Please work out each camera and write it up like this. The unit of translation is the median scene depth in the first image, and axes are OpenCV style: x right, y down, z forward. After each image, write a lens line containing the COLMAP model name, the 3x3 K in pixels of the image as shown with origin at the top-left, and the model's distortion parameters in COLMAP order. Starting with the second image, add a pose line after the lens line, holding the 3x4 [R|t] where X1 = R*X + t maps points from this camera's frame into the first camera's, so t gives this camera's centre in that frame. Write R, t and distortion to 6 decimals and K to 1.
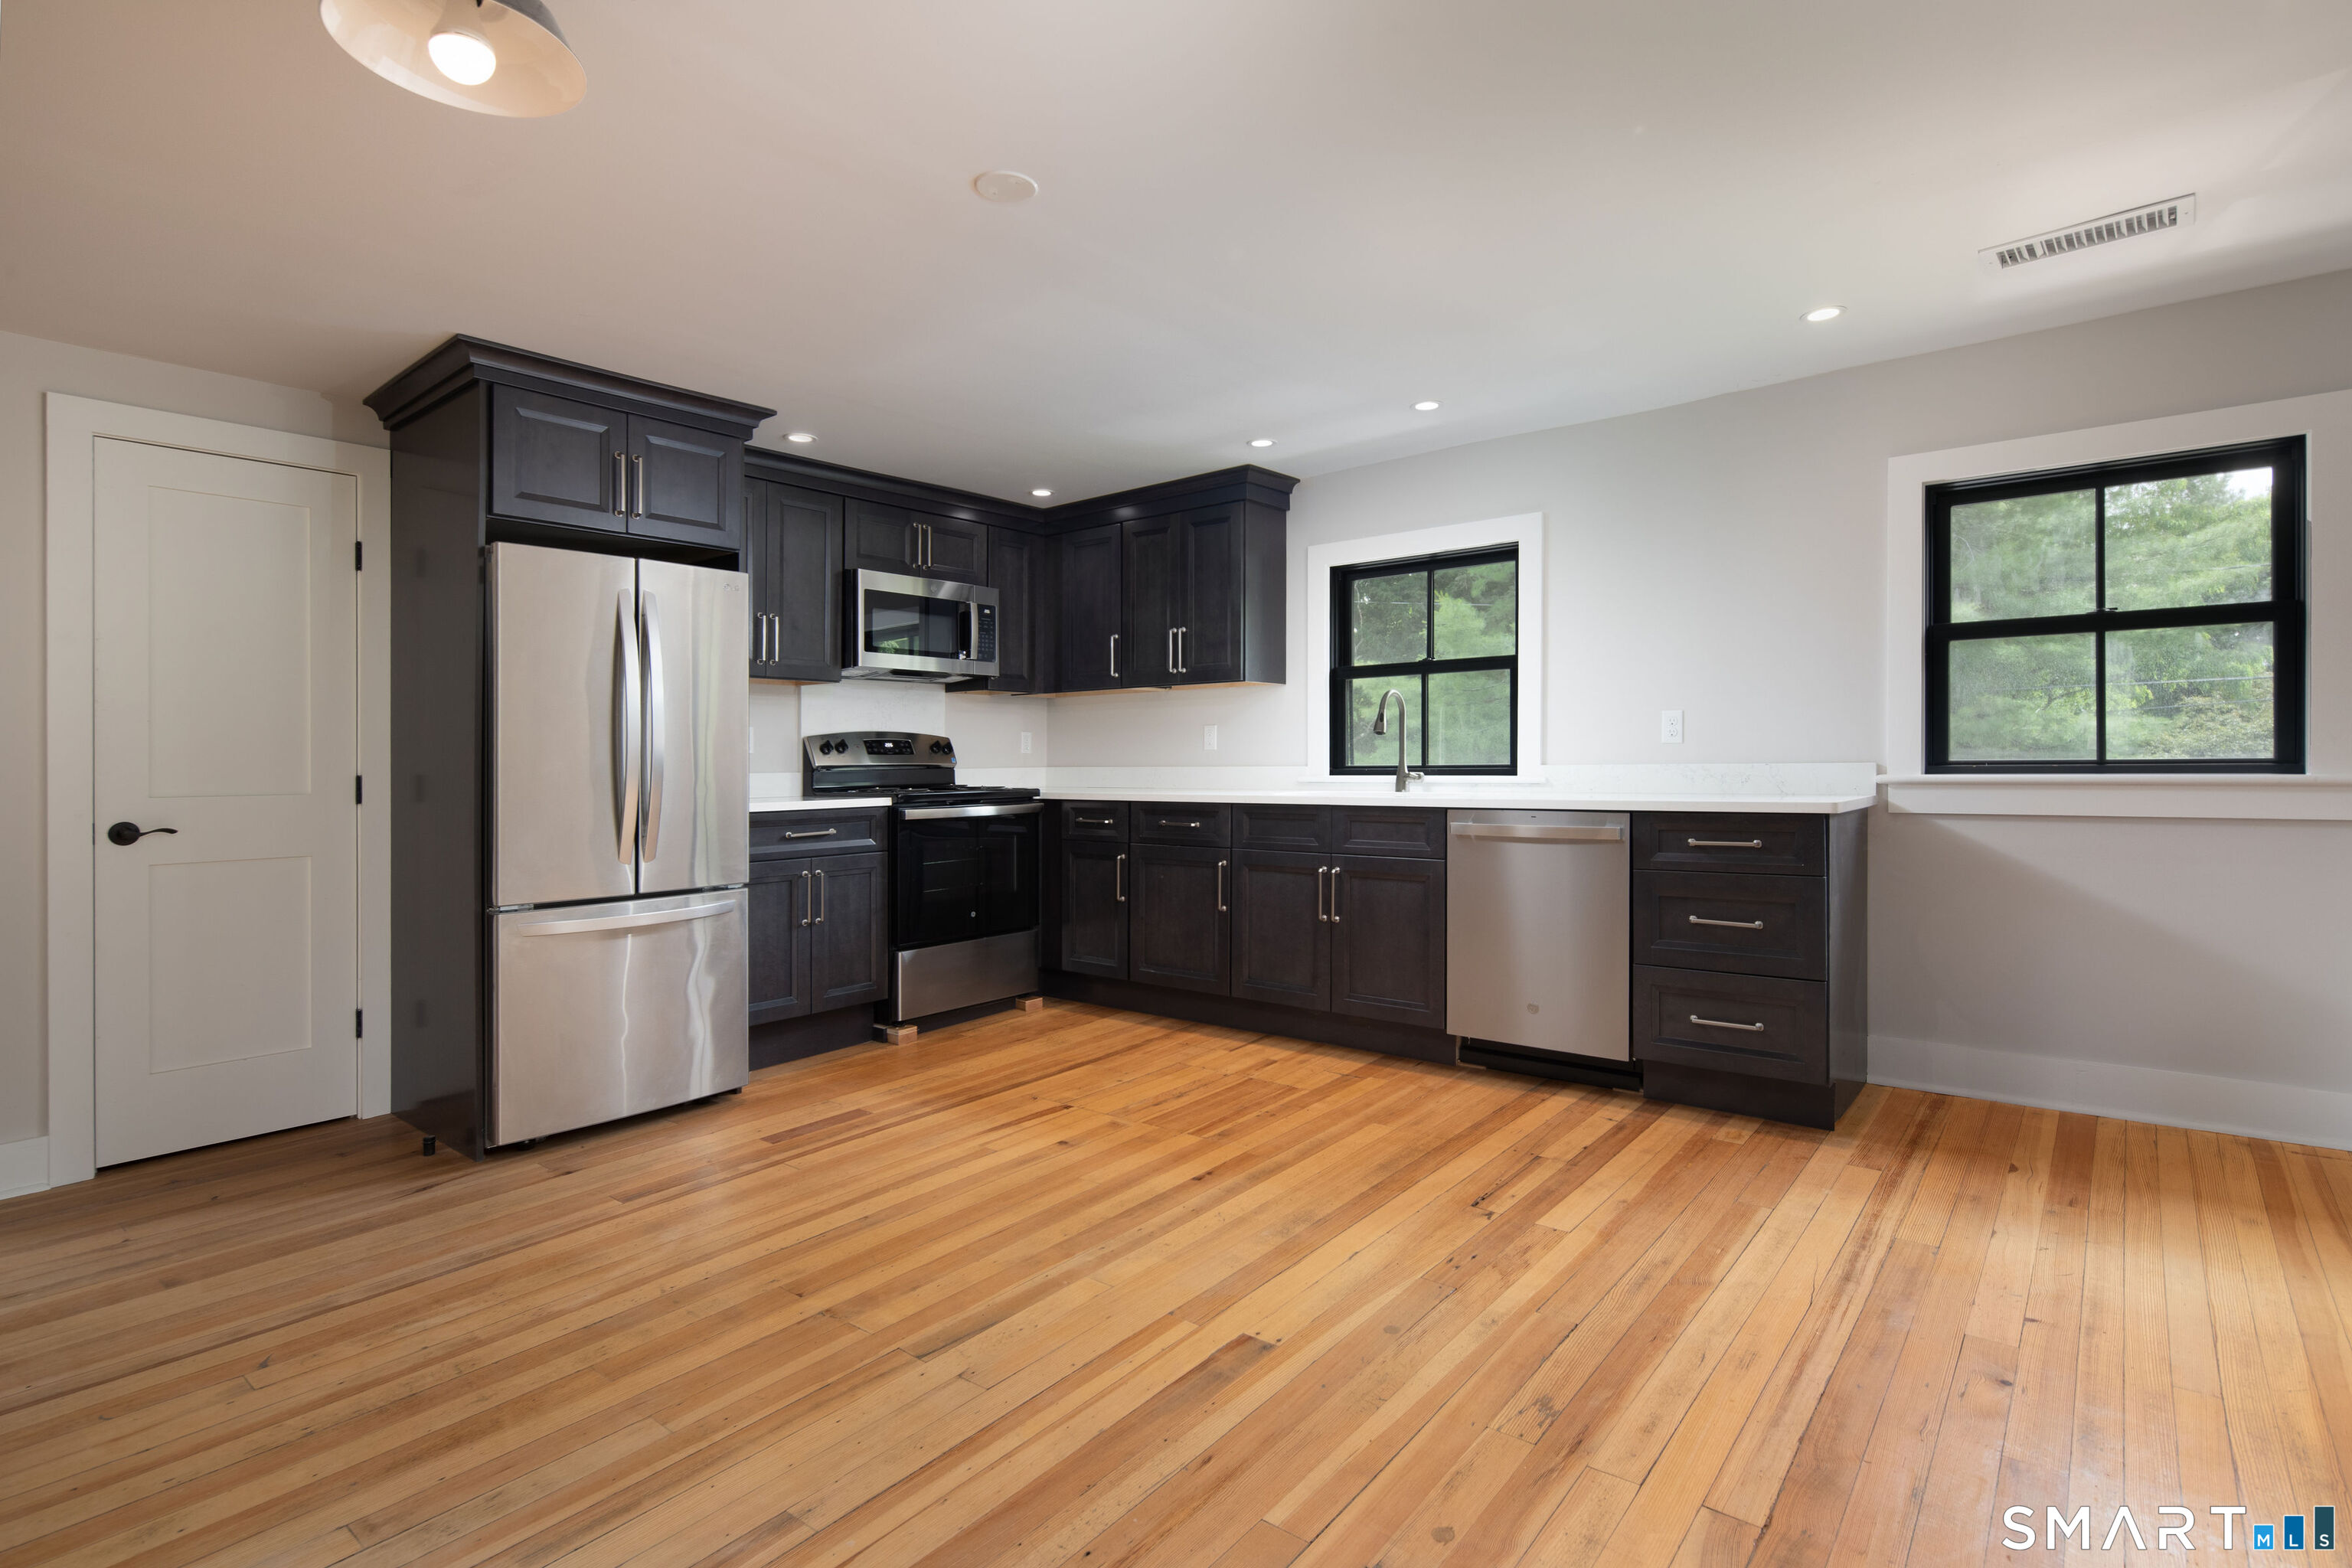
lens RADIAL K [[1142.1, 0, 1199.9], [0, 1142.1, 759.3], [0, 0, 1]] dist [0.000238, -0.000395]
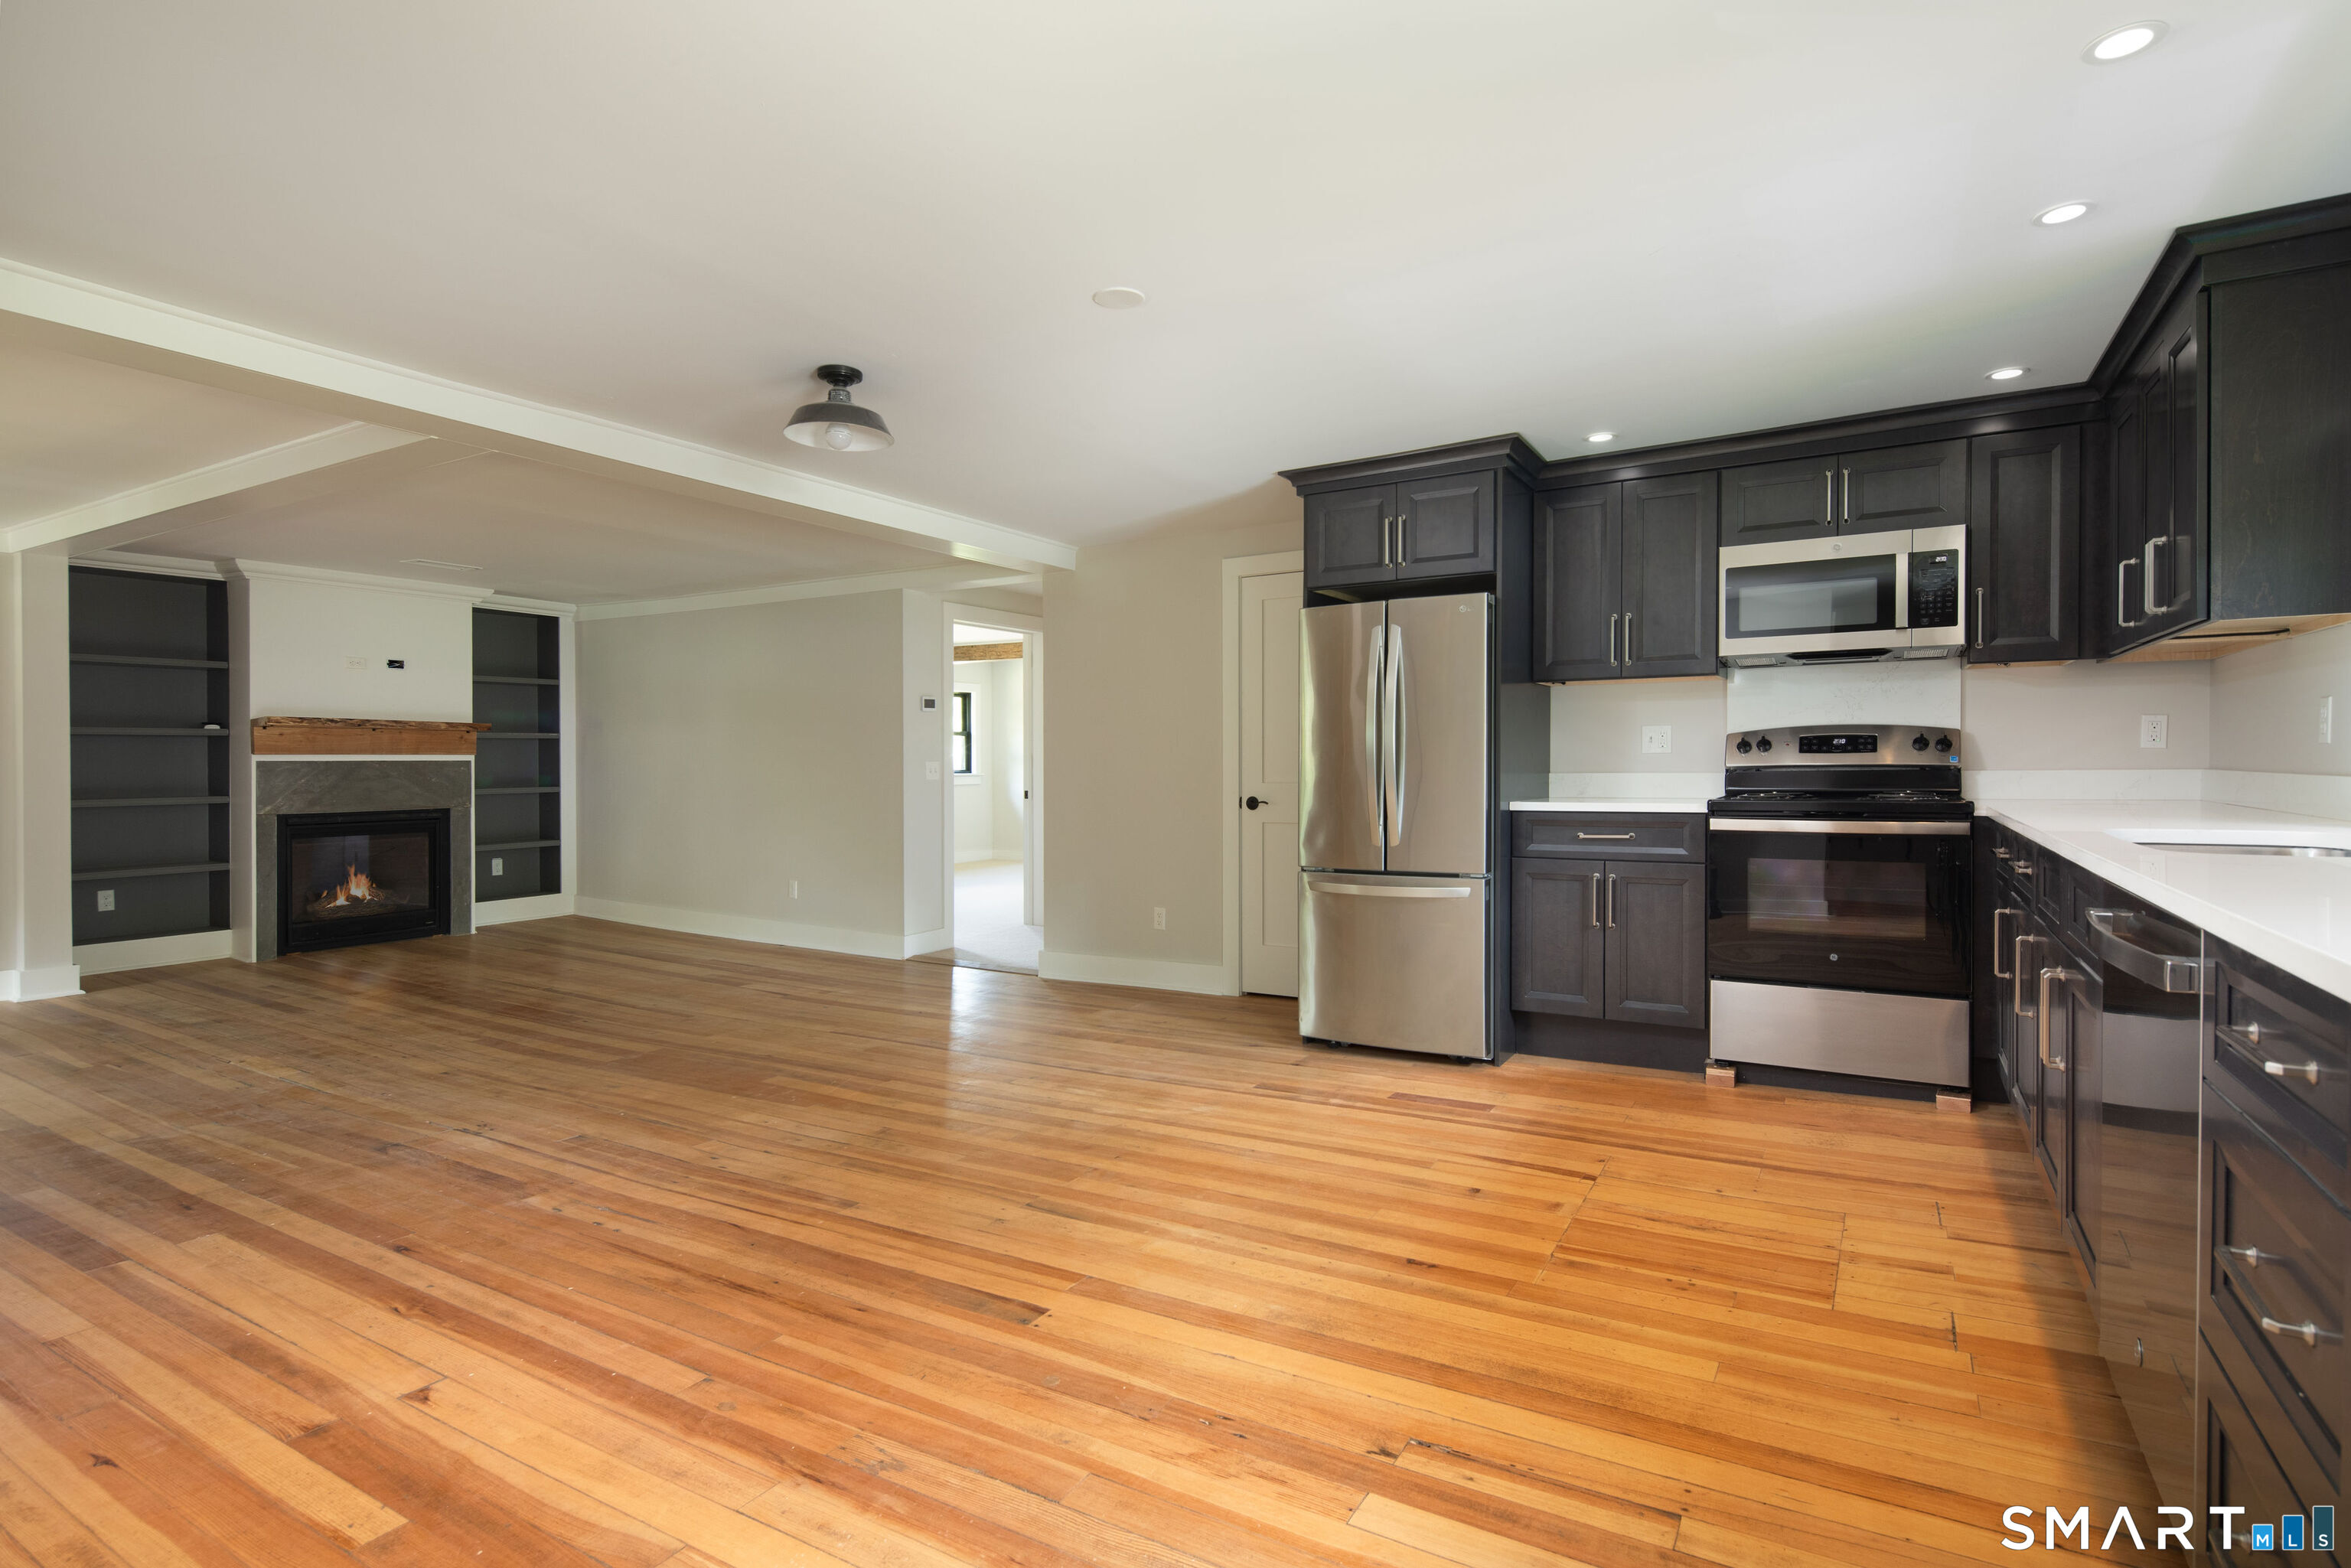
lens RADIAL K [[1141.6, 0, 1199.4], [0, 1141.6, 759.3], [0, 0, 1]] dist [0.000238, -0.000395]
pose [[0.146797, 0.007969, -0.989134, 0.640272], [0.009256, 0.999913, 0.009430, -0.015708], [0.989123, -0.010540, 0.146711, 0.561622]]
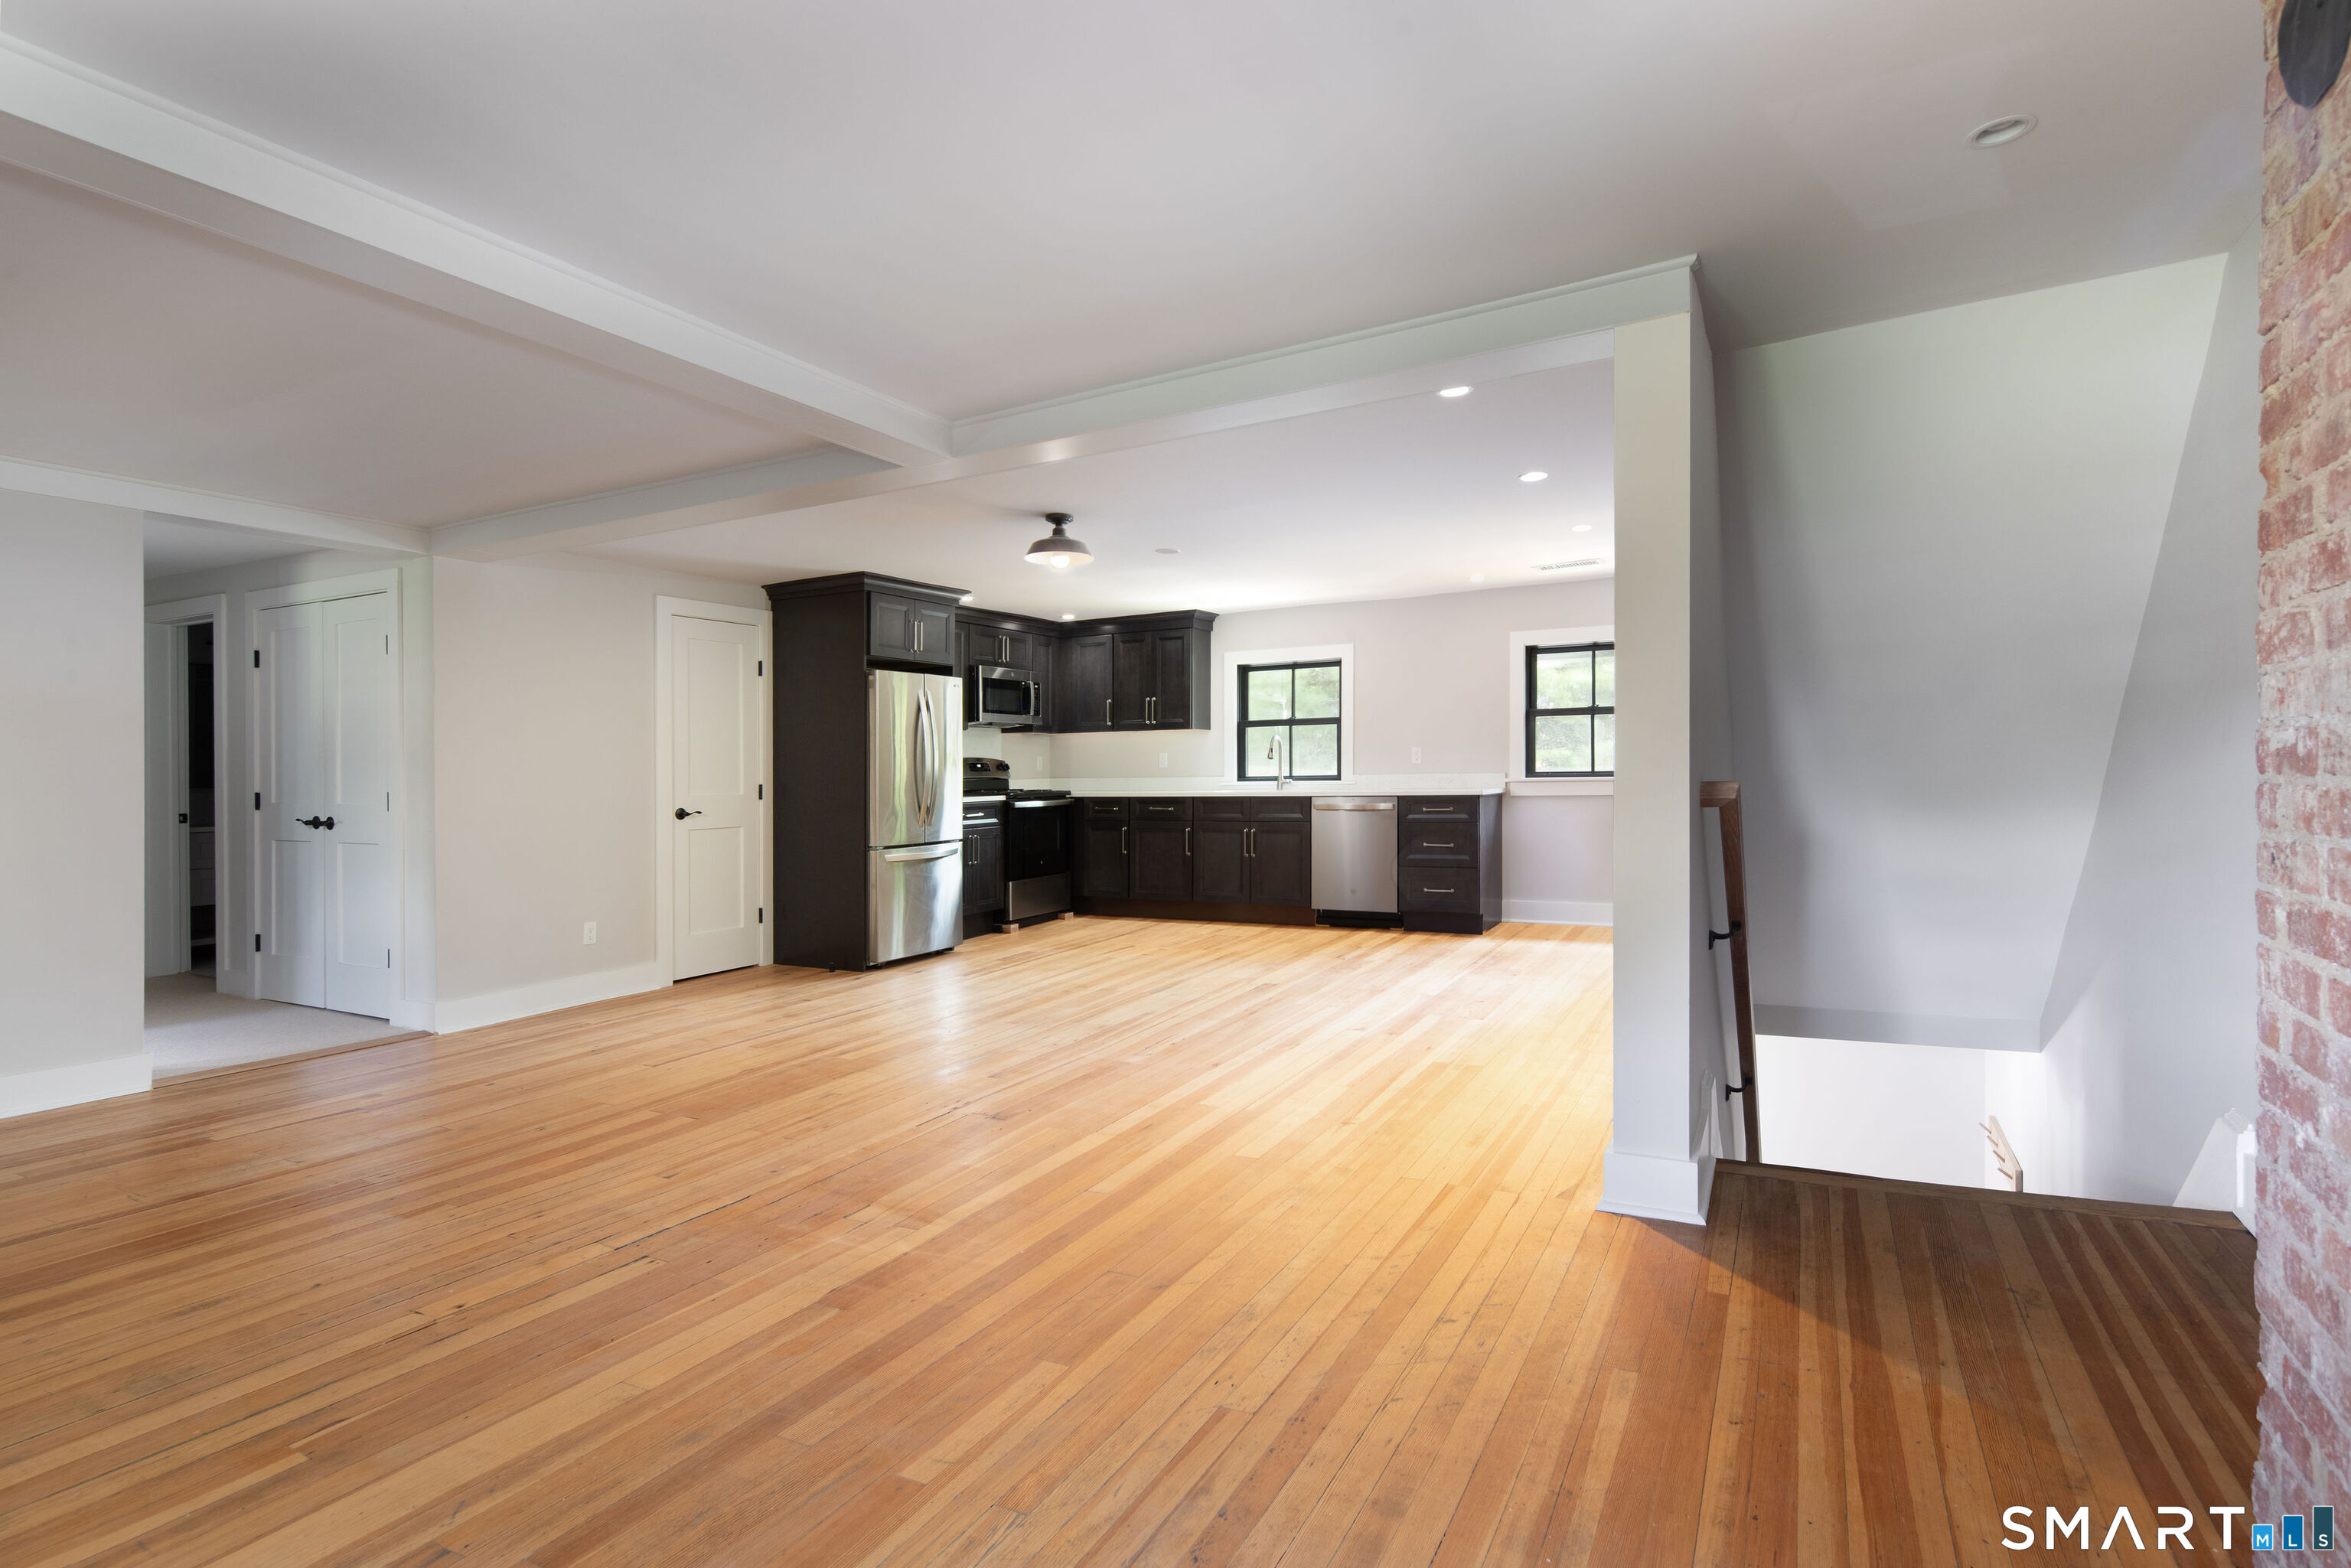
lens RADIAL K [[1129.8, 0, 1192.7], [0, 1129.8, 785.6], [0, 0, 1]] dist [0.000630, 0.000063]
pose [[0.983006, -0.008176, 0.183393, -0.358599], [0.005887, 0.999898, 0.013023, -0.003893], [-0.183481, -0.011722, 0.982953, -0.929886]]
